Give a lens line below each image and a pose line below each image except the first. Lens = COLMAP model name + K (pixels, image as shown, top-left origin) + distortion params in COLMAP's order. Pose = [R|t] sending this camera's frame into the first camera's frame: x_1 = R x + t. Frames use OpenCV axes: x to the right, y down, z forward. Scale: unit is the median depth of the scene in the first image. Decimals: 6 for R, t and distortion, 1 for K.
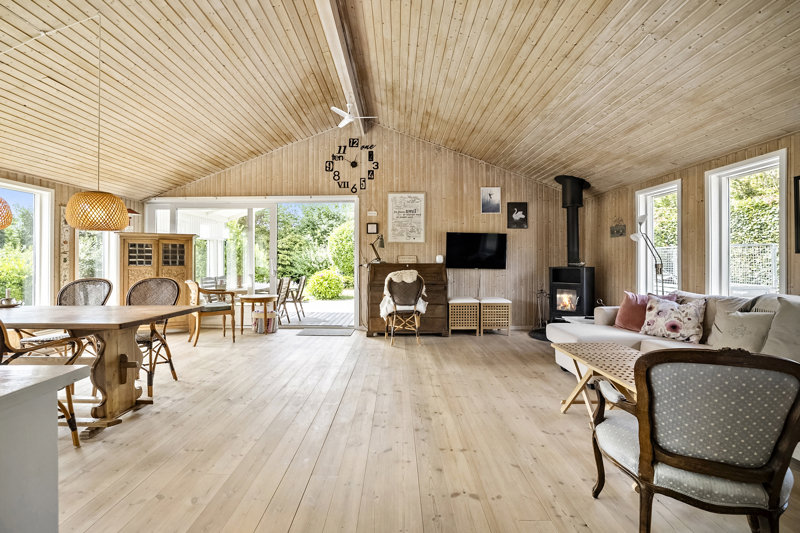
lens RADIAL K [[353.3, 0, 402.9], [0, 353.3, 262.0], [0, 0, 1]] dist [-0.009264, 0.004901]
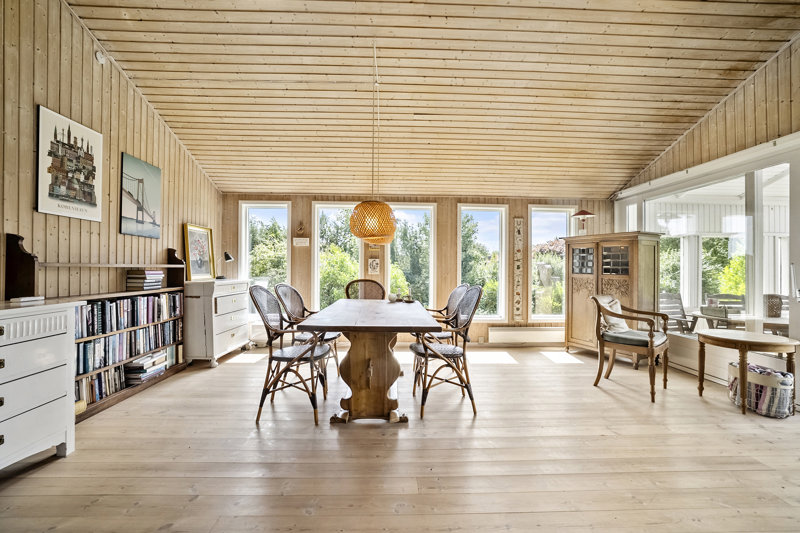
lens RADIAL K [[353.3, 0, 403.3], [0, 353.3, 268.1], [0, 0, 1]] dist [-0.009264, 0.004901]
pose [[0.034405, 0.002852, -0.999404, 0.107944], [-0.009677, 0.999950, 0.002520, -0.001136], [0.999361, 0.009584, 0.034430, 0.510237]]
